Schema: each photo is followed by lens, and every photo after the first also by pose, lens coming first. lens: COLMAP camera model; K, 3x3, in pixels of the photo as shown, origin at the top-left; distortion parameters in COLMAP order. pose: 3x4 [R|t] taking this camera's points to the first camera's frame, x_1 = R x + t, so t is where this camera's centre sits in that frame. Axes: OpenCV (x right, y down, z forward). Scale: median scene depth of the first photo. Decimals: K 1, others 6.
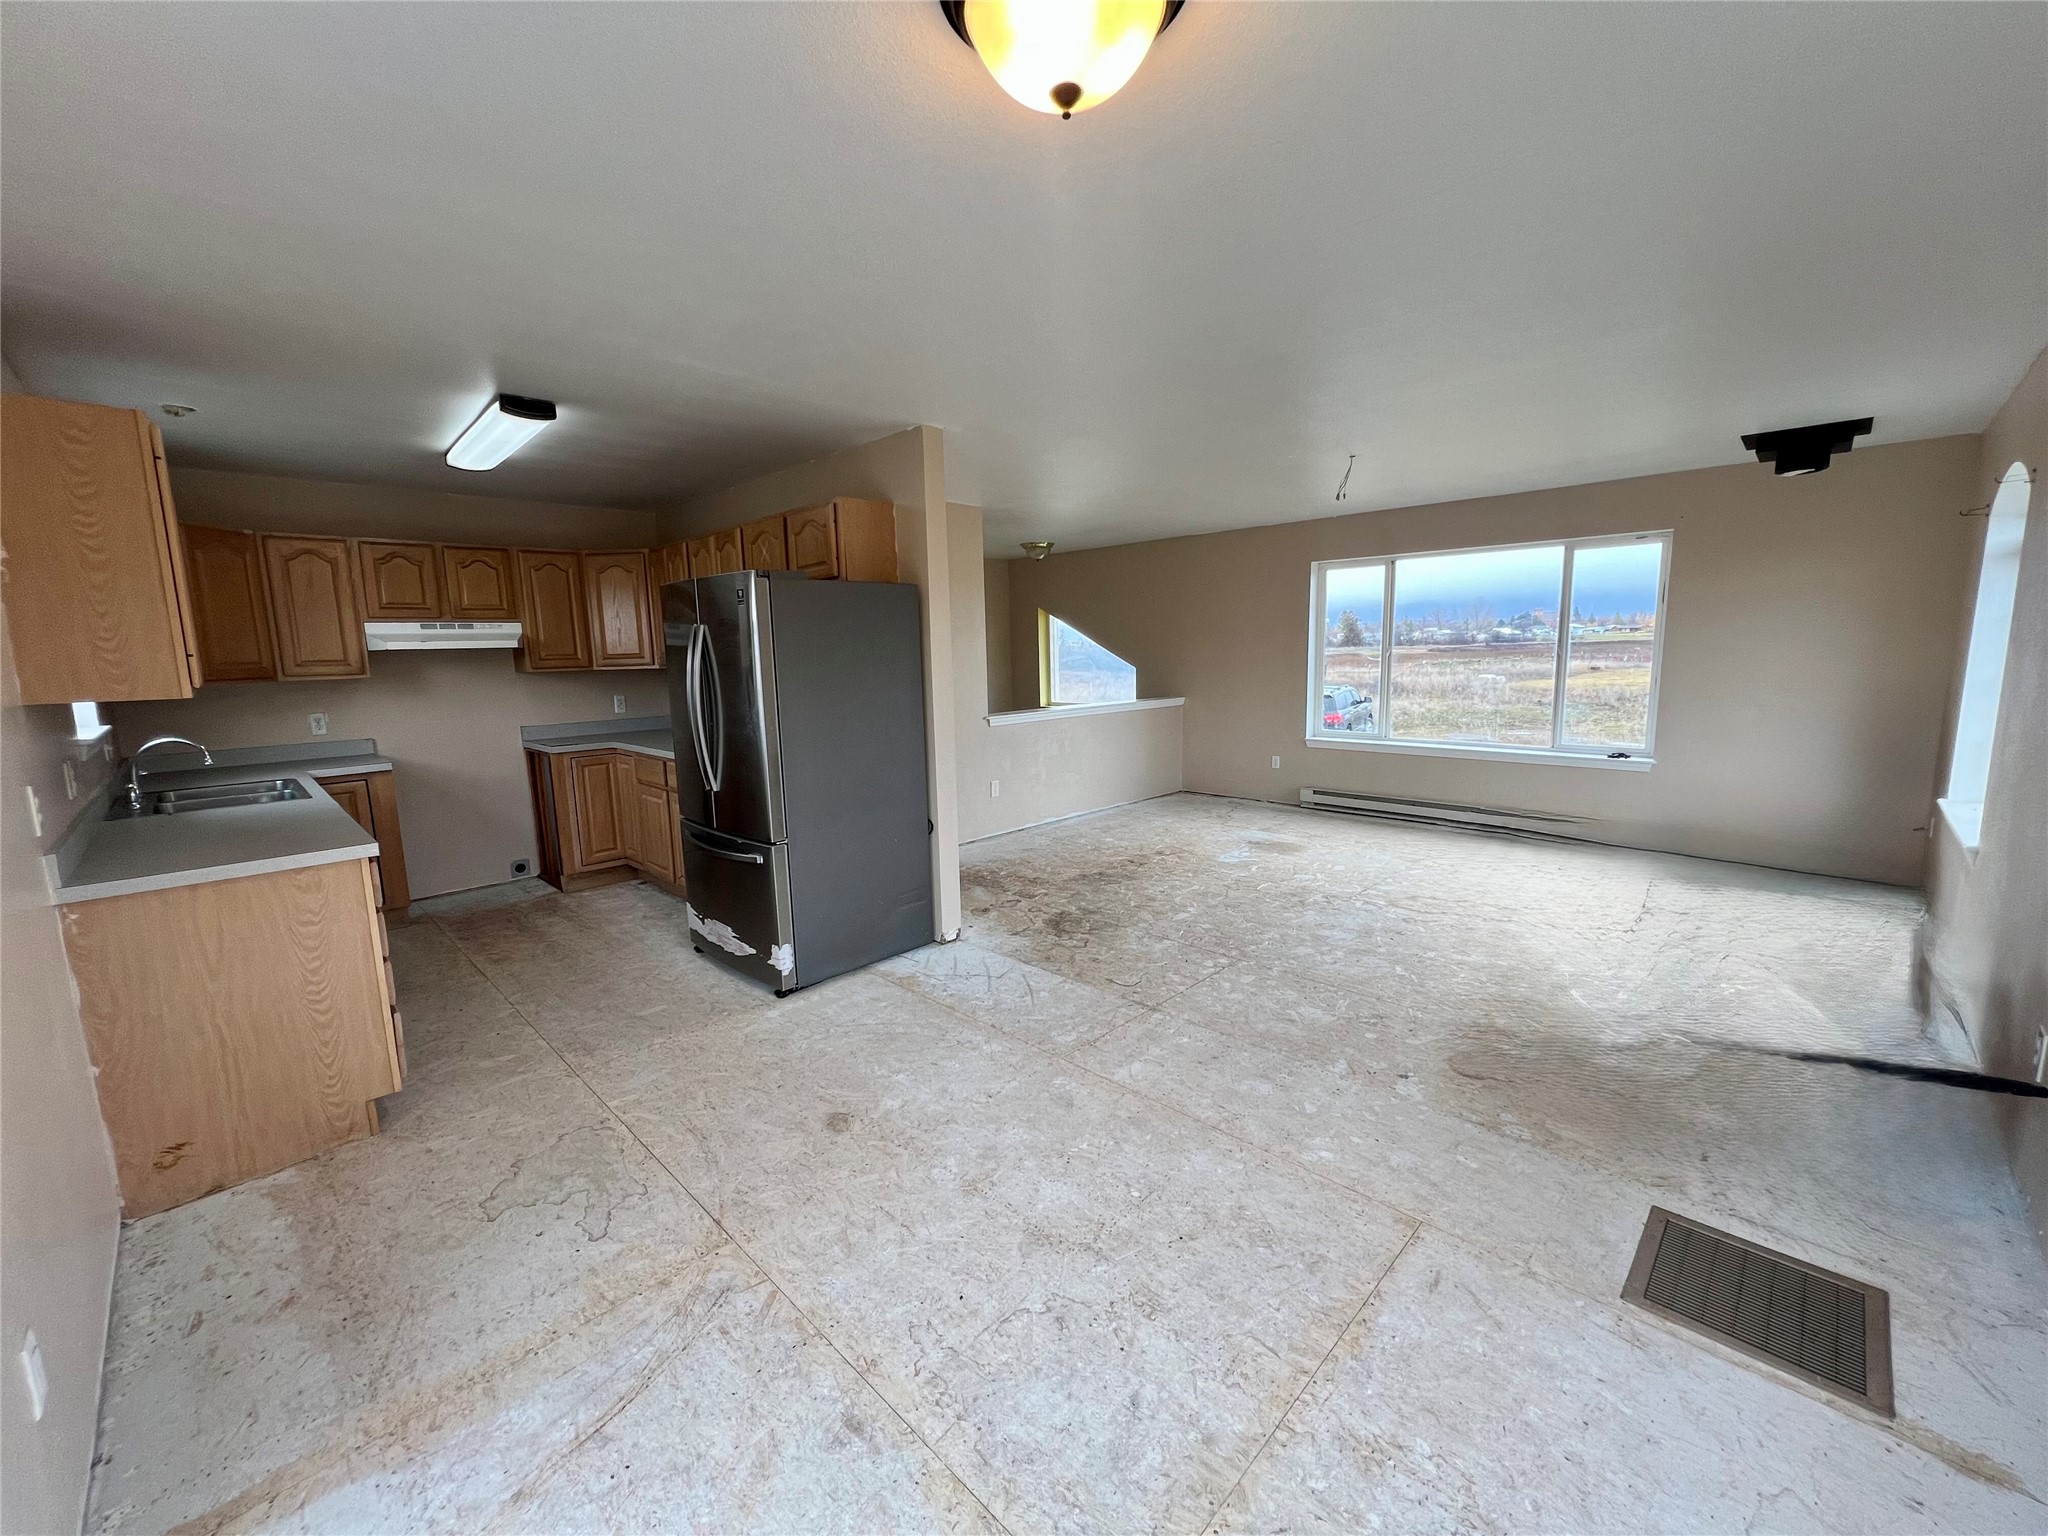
lens RADIAL K [[815.2, 0, 1029.6], [0, 815.2, 764.9], [0, 0, 1]] dist [-0.002855, 0.000460]
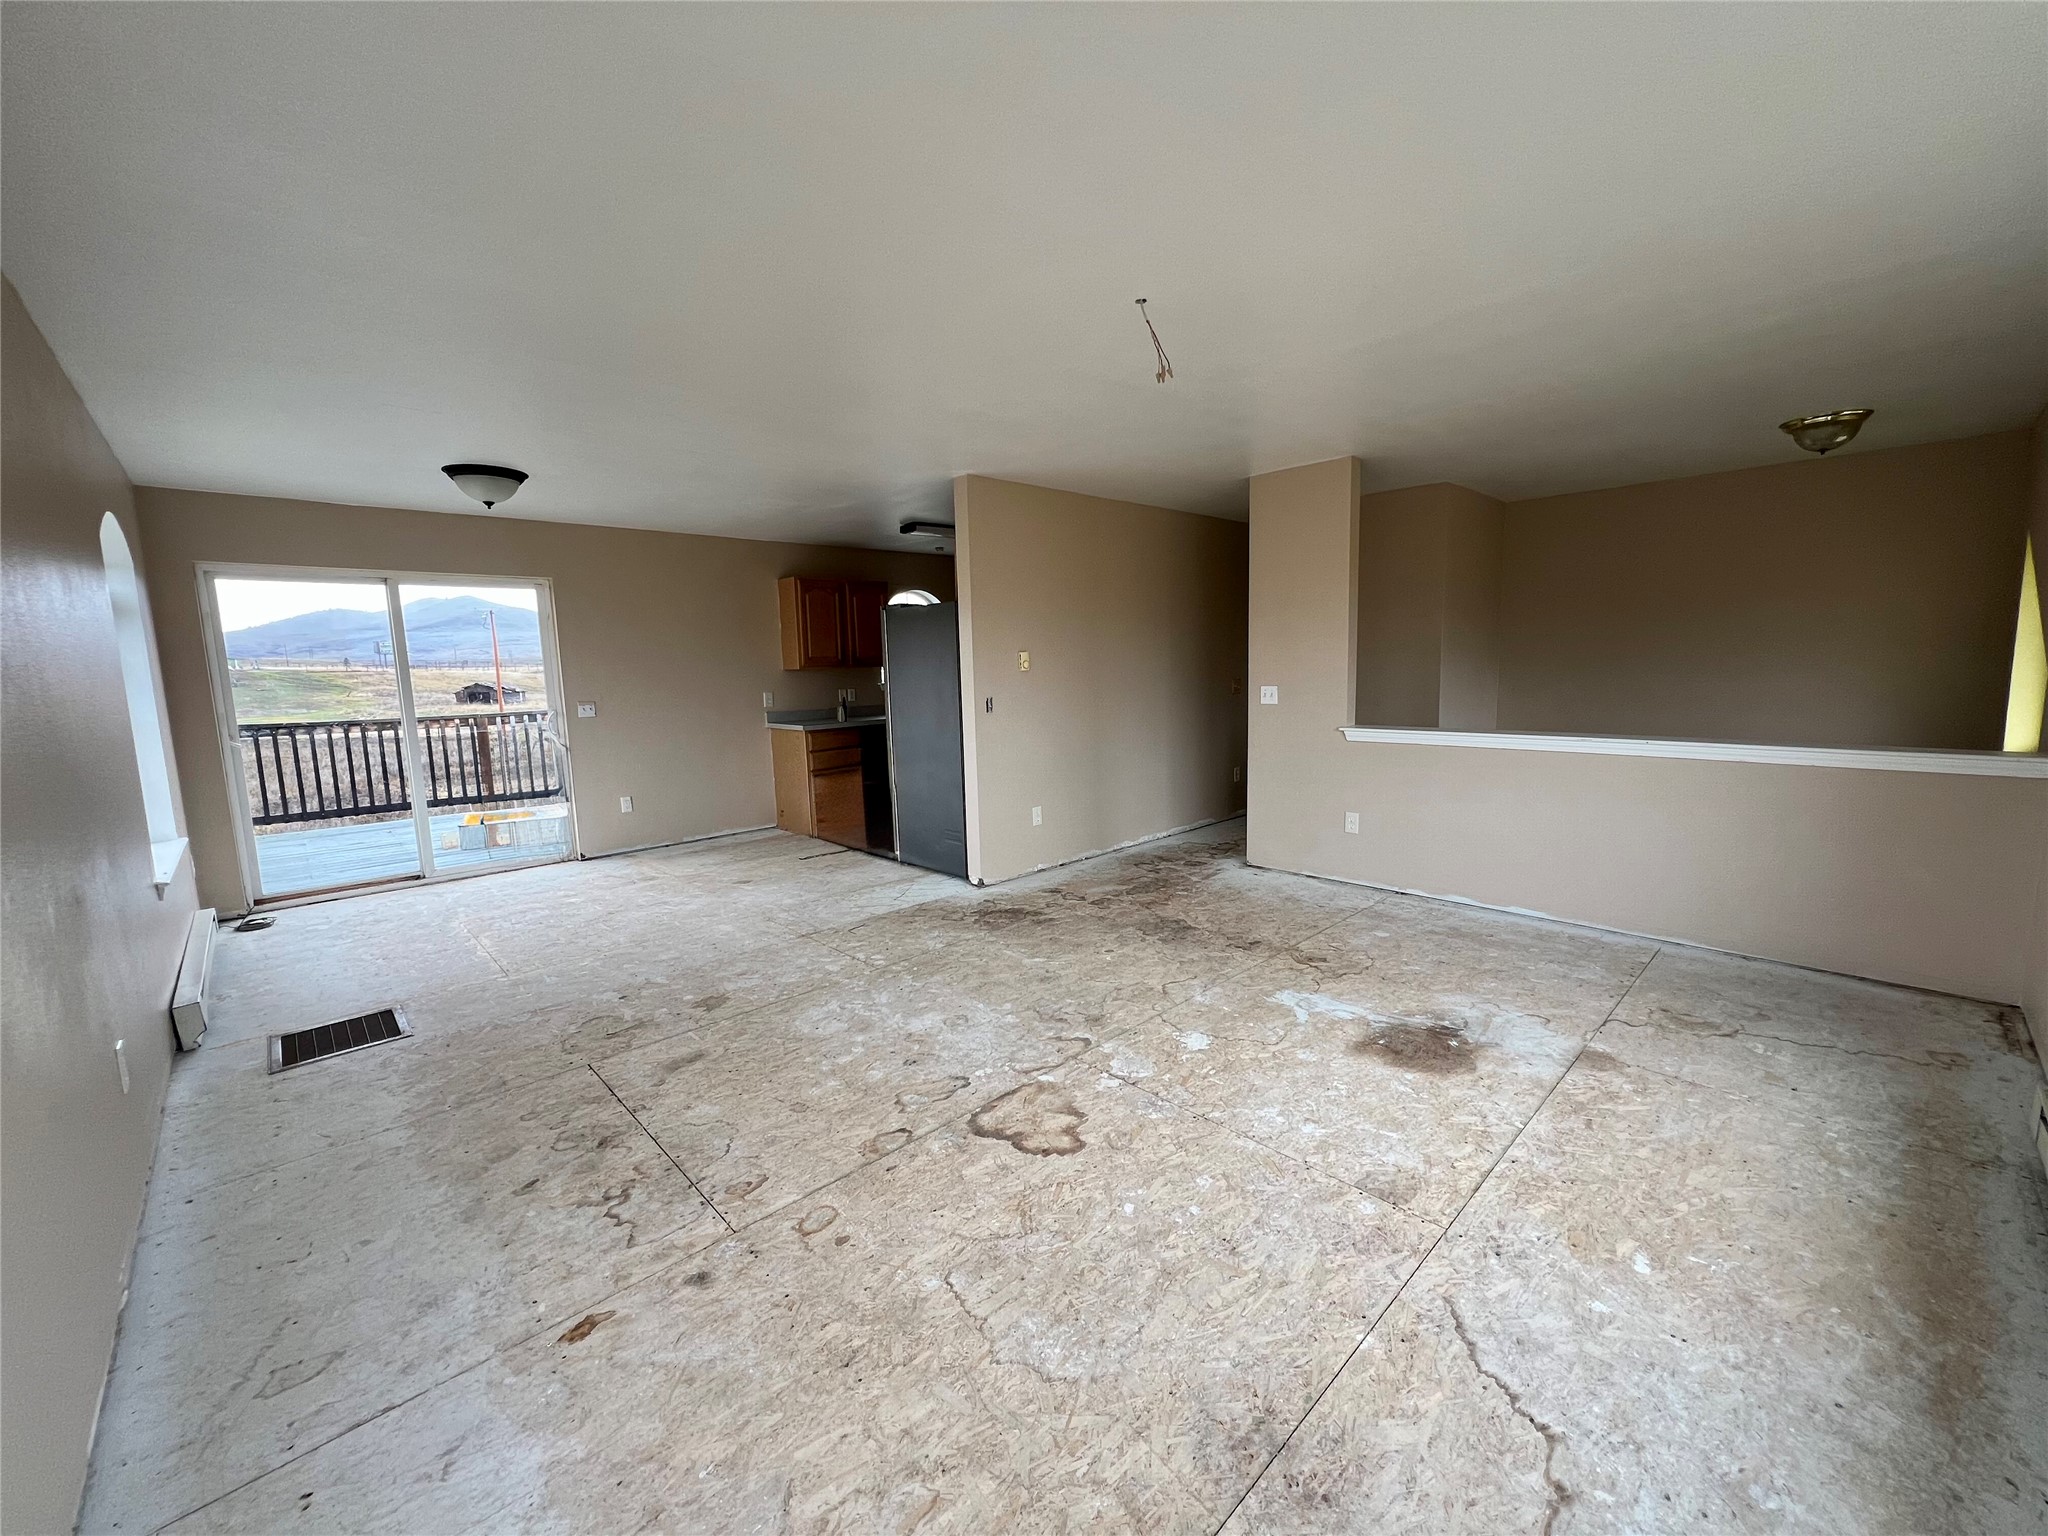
lens RADIAL K [[815.2, 0, 1028.4], [0, 815.2, 766.6], [0, 0, 1]] dist [-0.002855, 0.000460]
pose [[-0.034029, 0.150290, -0.988056, 0.979043], [-0.115812, 0.981376, 0.153263, -0.143214], [0.992688, 0.119644, -0.015990, 0.959017]]
